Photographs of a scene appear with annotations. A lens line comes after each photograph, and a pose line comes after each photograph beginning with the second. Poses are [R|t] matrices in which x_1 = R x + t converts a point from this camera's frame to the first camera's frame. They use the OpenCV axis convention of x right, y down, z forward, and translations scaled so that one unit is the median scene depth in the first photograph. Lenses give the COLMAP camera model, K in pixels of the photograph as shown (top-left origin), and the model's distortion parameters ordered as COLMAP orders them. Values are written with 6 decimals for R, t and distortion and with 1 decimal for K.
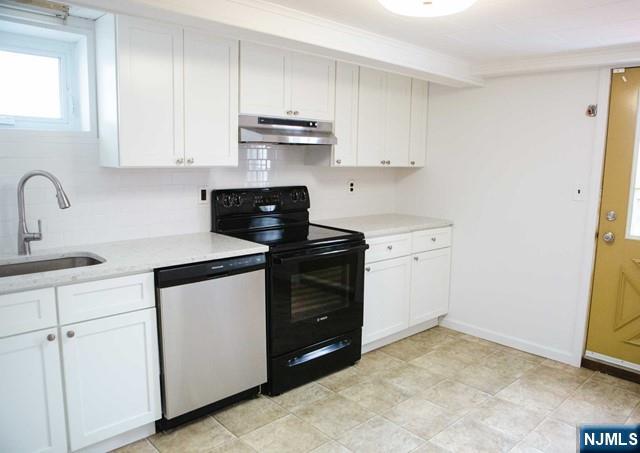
lens RADIAL K [[478.3, 0, 319.9], [0, 478.3, 214.1], [0, 0, 1]] dist [0.001252, 0.000626]
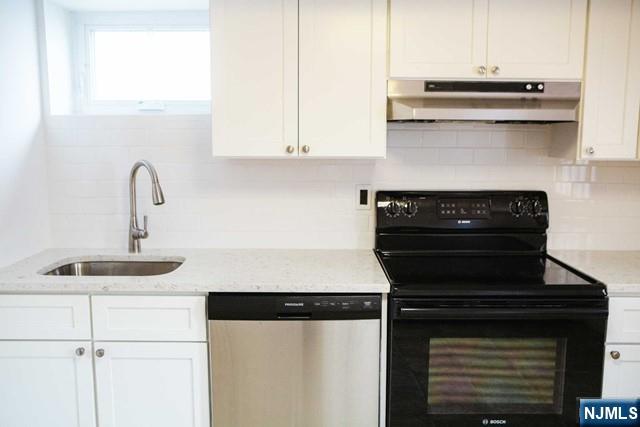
lens RADIAL K [[573.1, 0, 320.0], [0, 573.1, 213.5], [0, 0, 1]] dist [-0.023098, -0.005120]
pose [[0.743513, 0.074236, -0.664588, 0.299650], [-0.075487, 0.996784, 0.026892, -0.037218], [0.664447, 0.030173, 0.746726, 0.351173]]
